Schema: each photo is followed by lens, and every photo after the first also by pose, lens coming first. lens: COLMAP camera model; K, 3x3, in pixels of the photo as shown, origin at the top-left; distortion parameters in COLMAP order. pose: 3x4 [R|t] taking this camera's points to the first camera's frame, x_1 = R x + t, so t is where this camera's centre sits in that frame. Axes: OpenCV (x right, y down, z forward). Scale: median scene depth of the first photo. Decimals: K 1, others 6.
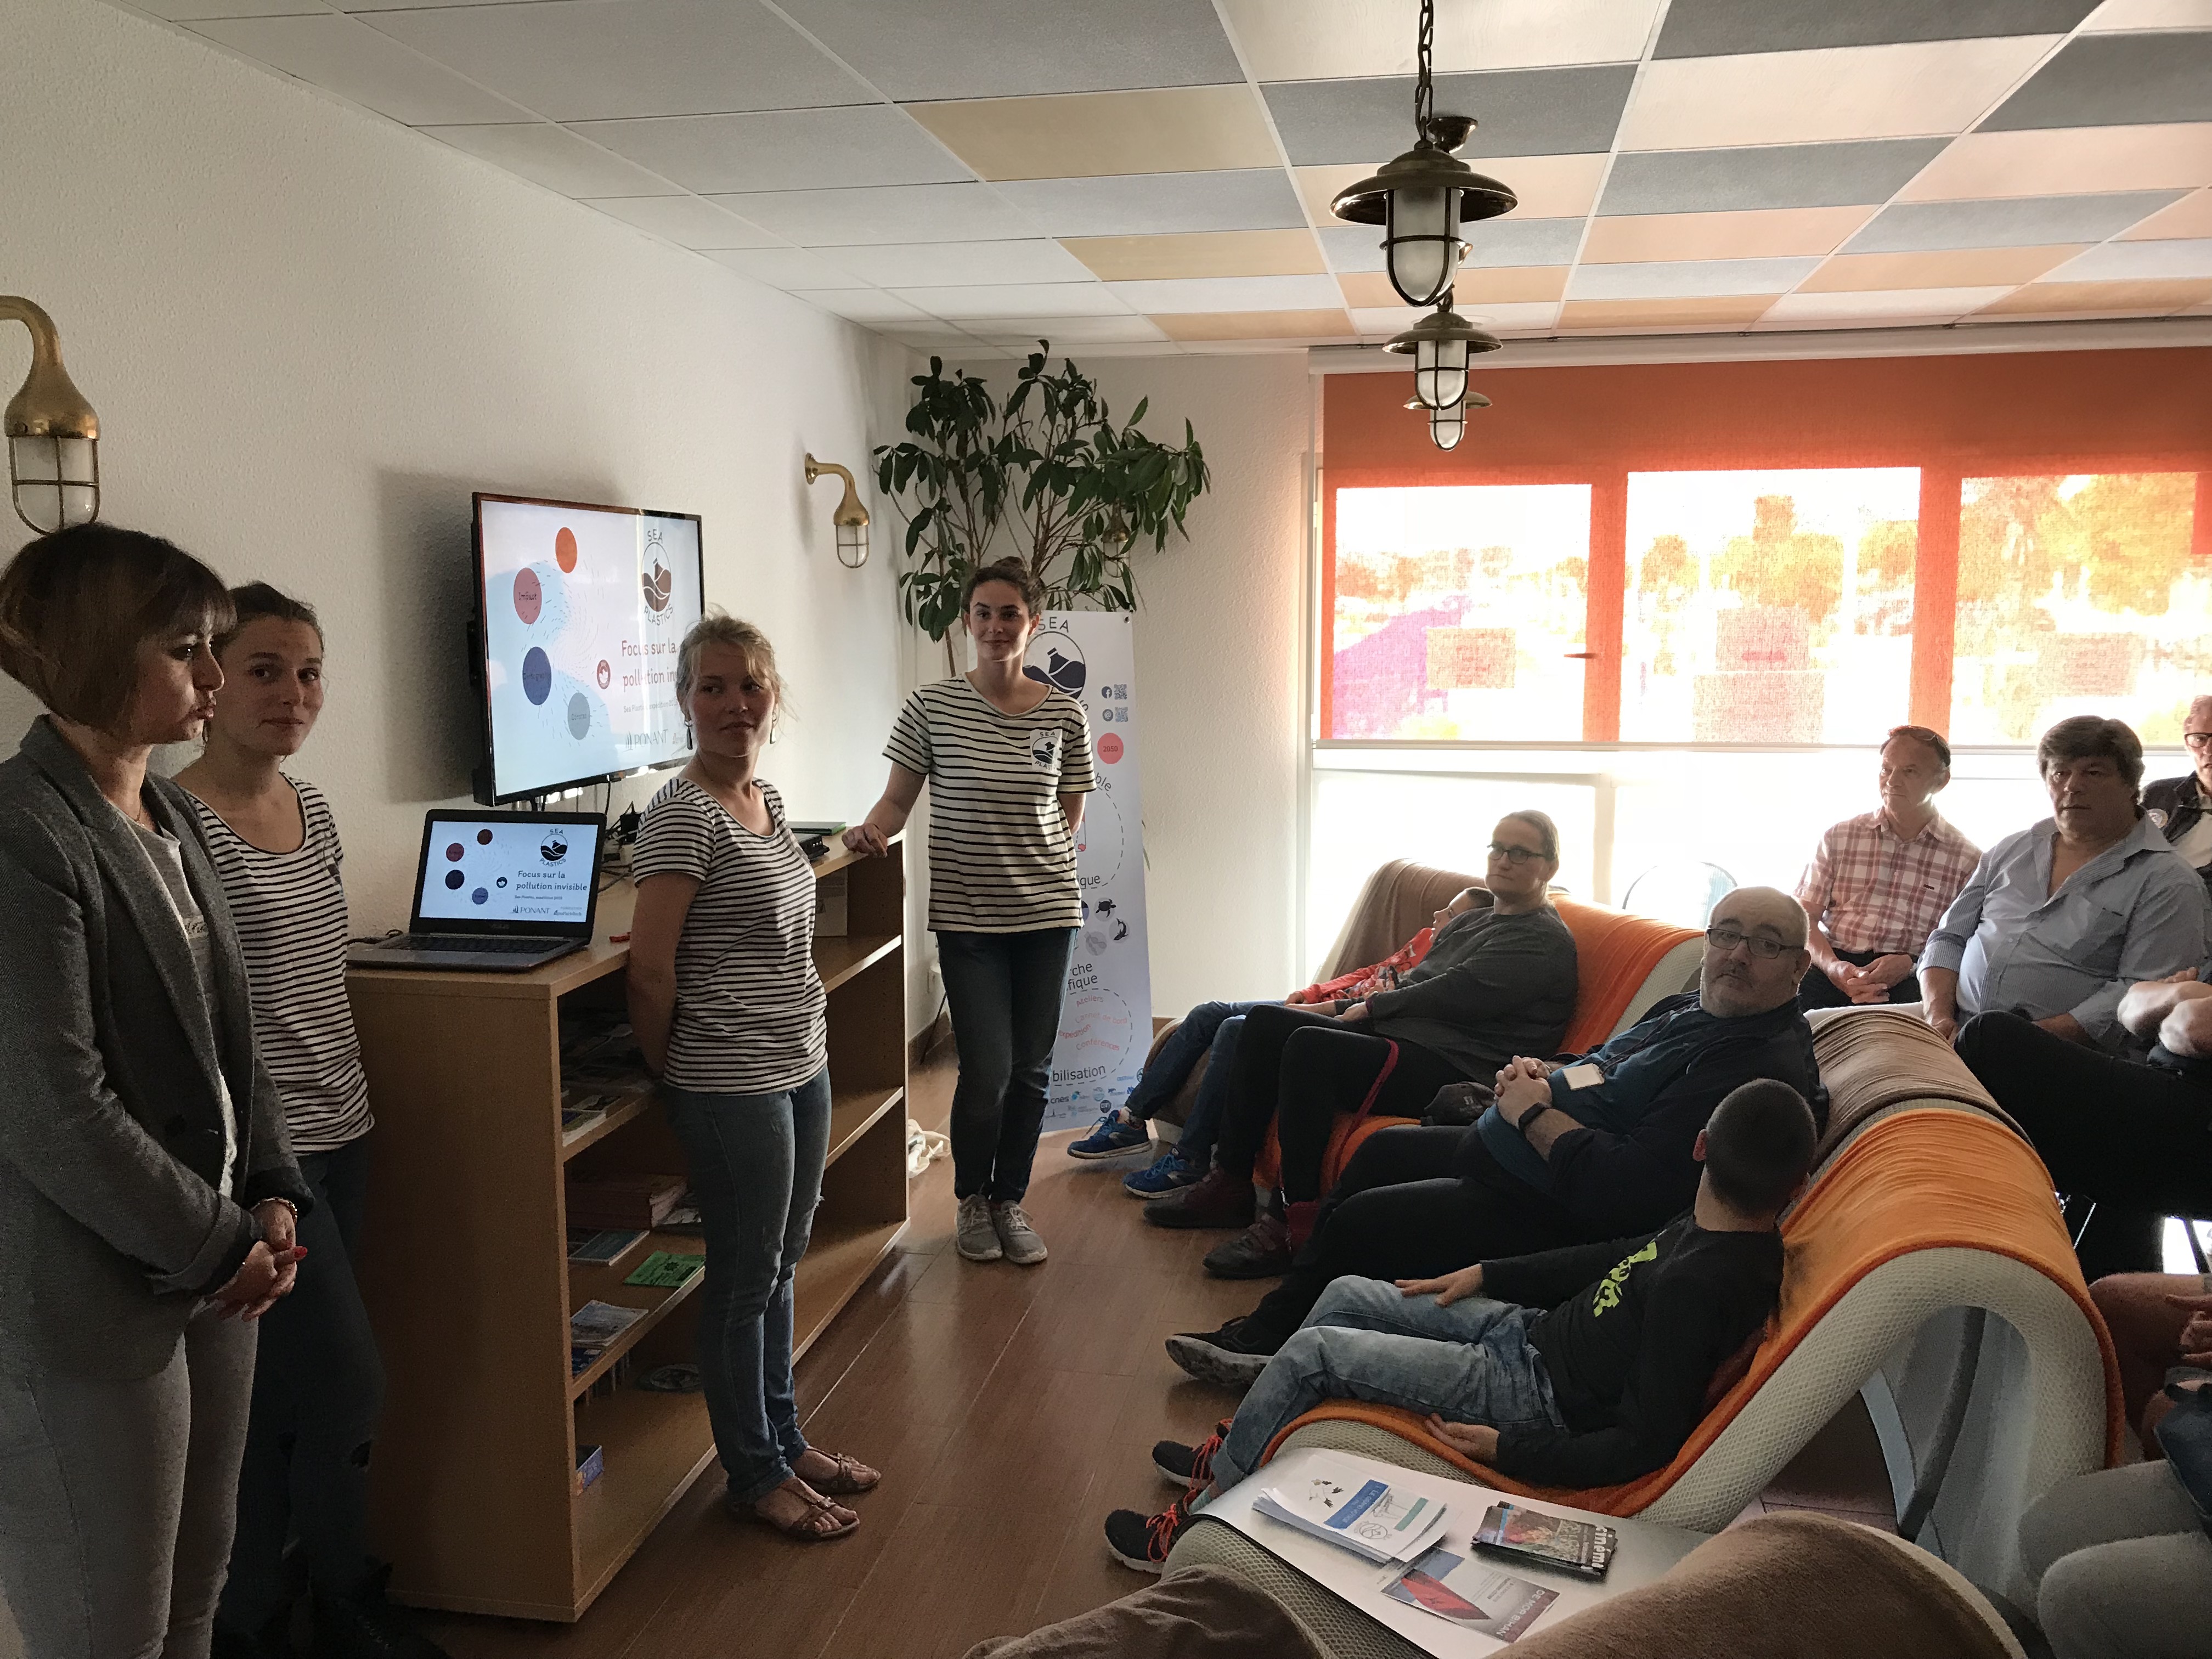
lens RADIAL K [[1803.2, 0, 1106.0], [0, 1803.2, 829.5], [0, 0, 1]] dist [0.064567, -0.107927]
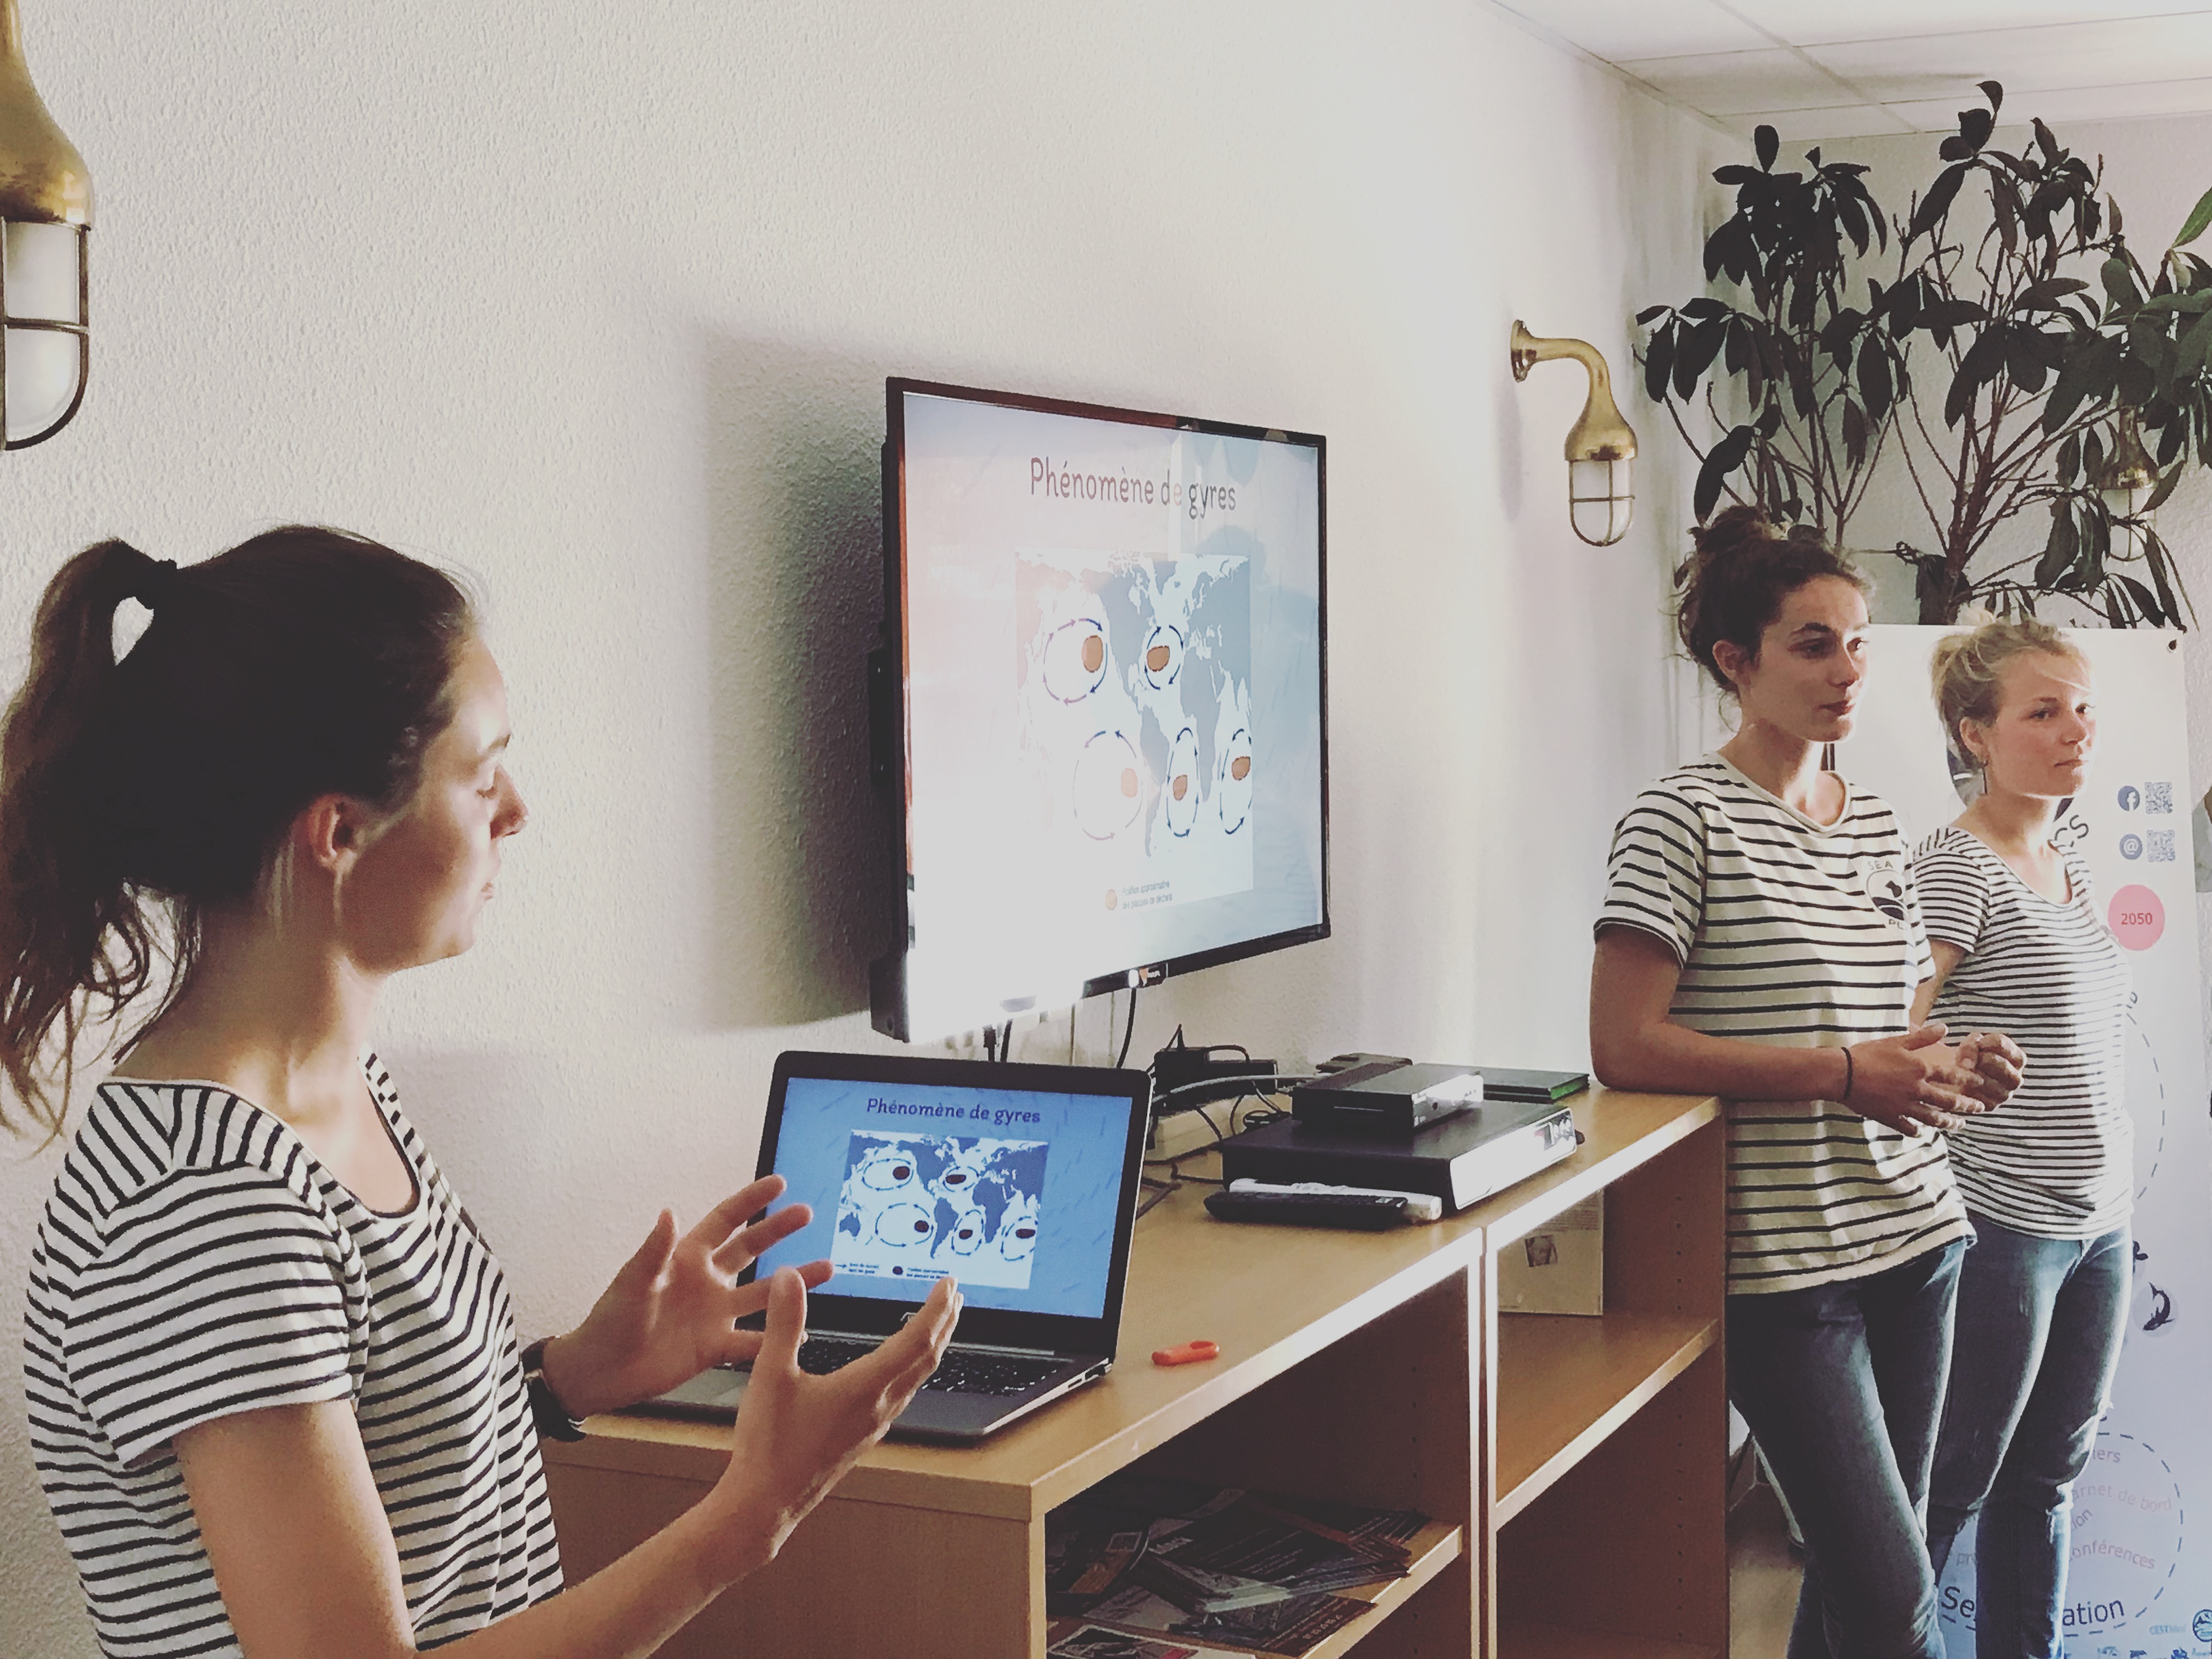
lens RADIAL K [[3043.5, 0, 1106.0], [0, 3043.5, 829.5], [0, 0, 1]] dist [0.010181, -0.012423]
pose [[0.968012, 0.008033, -0.250774, -0.057834], [-0.023512, 0.997993, -0.058791, -0.014352], [0.249798, 0.062807, 0.966259, 0.156534]]
